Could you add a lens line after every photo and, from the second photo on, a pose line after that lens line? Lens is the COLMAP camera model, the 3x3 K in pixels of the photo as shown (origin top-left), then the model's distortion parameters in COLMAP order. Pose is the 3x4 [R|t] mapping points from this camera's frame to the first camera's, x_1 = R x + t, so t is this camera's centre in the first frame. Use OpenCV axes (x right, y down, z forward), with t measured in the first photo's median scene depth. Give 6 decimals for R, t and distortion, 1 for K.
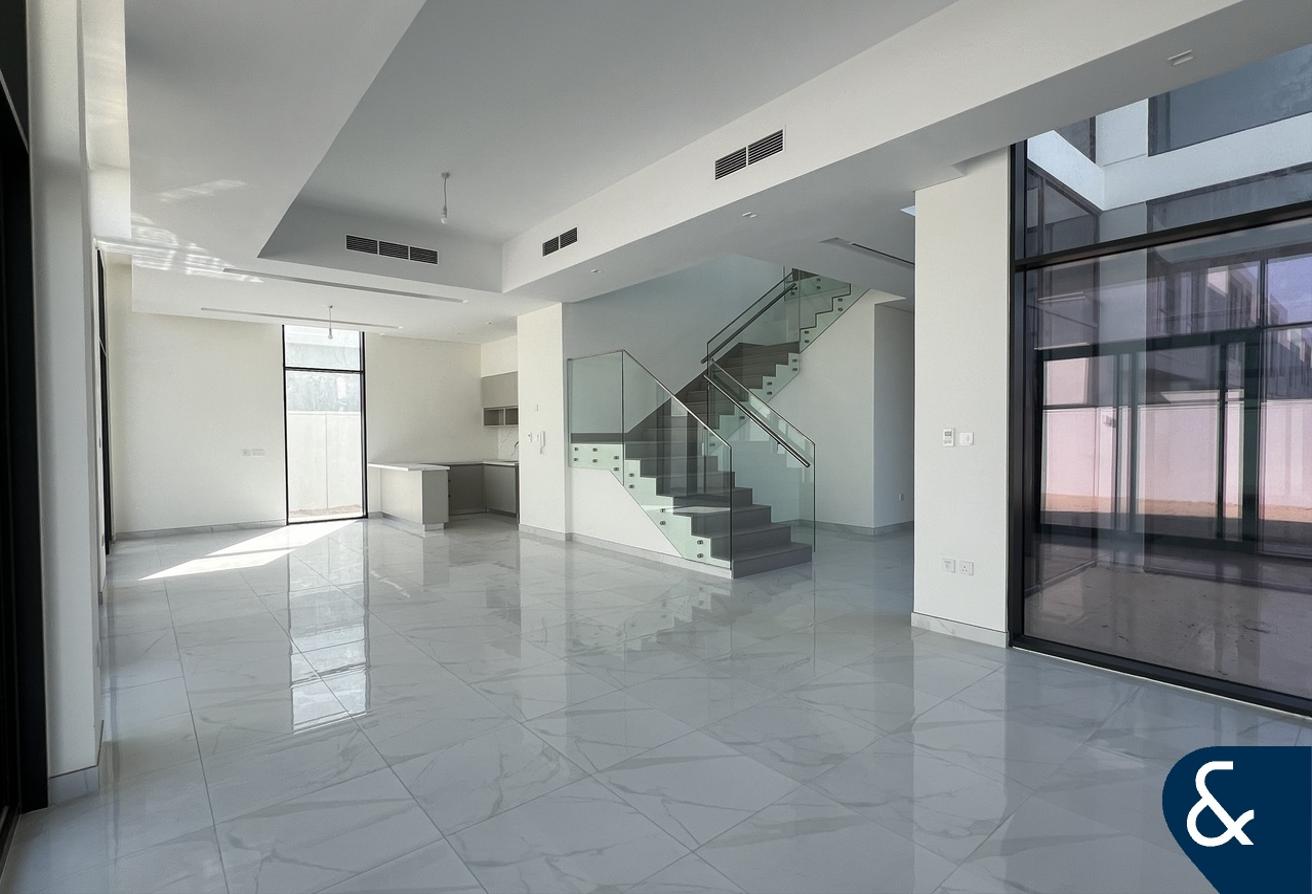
lens RADIAL K [[628.8, 0, 657.5], [0, 628.8, 445.6], [0, 0, 1]] dist [-0.001358, 0.000491]
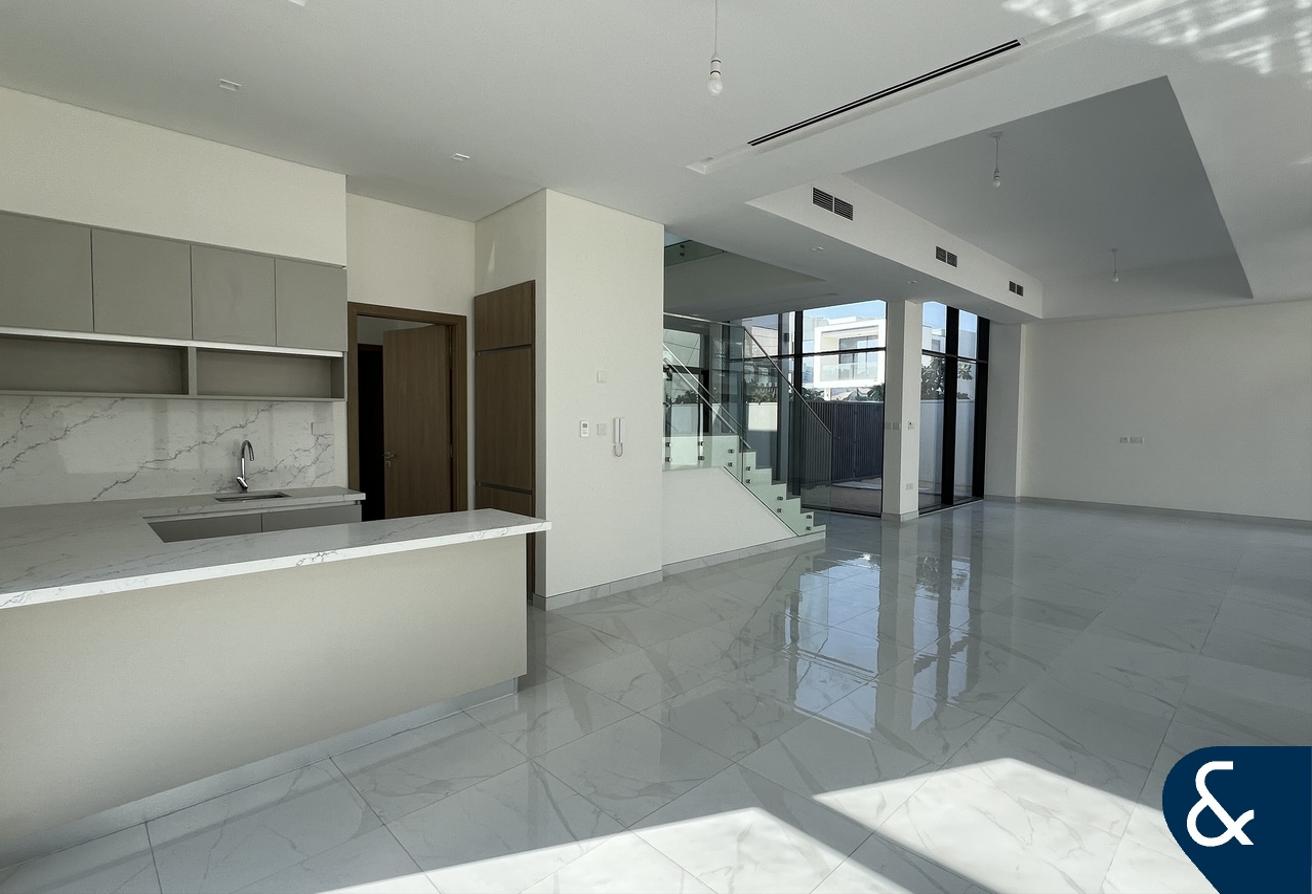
lens RADIAL K [[628.8, 0, 657.6], [0, 628.8, 443.0], [0, 0, 1]] dist [-0.001358, 0.000491]
pose [[-0.049652, -0.045469, 0.997731, -0.989472], [0.015439, 0.998809, 0.046286, -0.035768], [-0.998647, 0.017702, -0.048891, 1.244885]]
